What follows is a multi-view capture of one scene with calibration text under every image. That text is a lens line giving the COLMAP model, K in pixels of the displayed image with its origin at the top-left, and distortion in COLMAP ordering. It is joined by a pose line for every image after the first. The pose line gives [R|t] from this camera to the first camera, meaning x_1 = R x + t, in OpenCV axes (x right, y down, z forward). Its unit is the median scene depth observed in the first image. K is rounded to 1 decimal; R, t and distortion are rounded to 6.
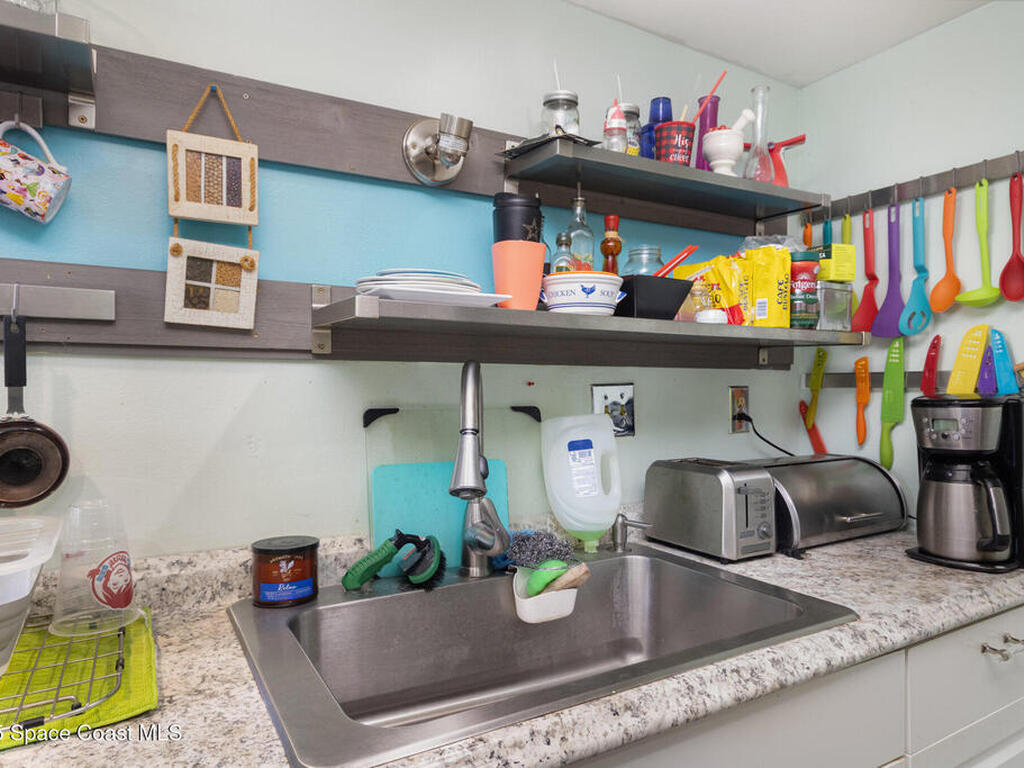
lens RADIAL K [[658.0, 0, 518.2], [0, 658.0, 387.0], [0, 0, 1]] dist [-0.000314, 0.003713]
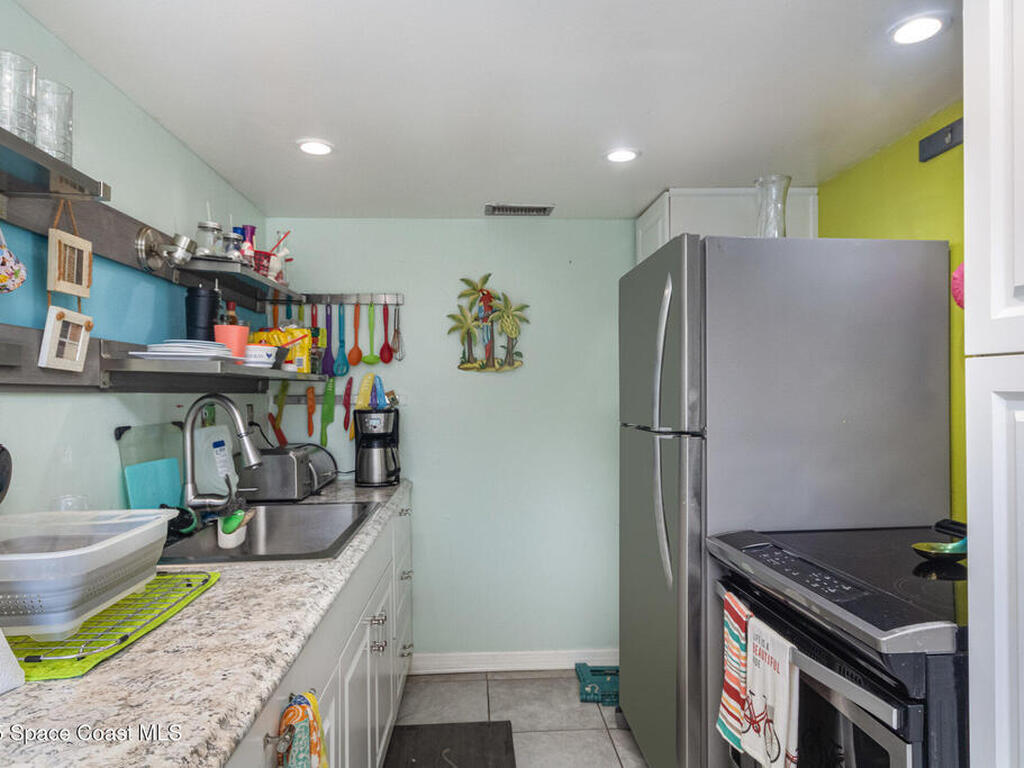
lens RADIAL K [[658.0, 0, 518.2], [0, 658.0, 387.0], [0, 0, 1]] dist [-0.000314, 0.003713]
pose [[0.446246, 0.005017, 0.894896, -1.168763], [0.006443, 0.999940, -0.008819, -0.036181], [-0.894887, 0.009701, 0.446187, -0.419359]]
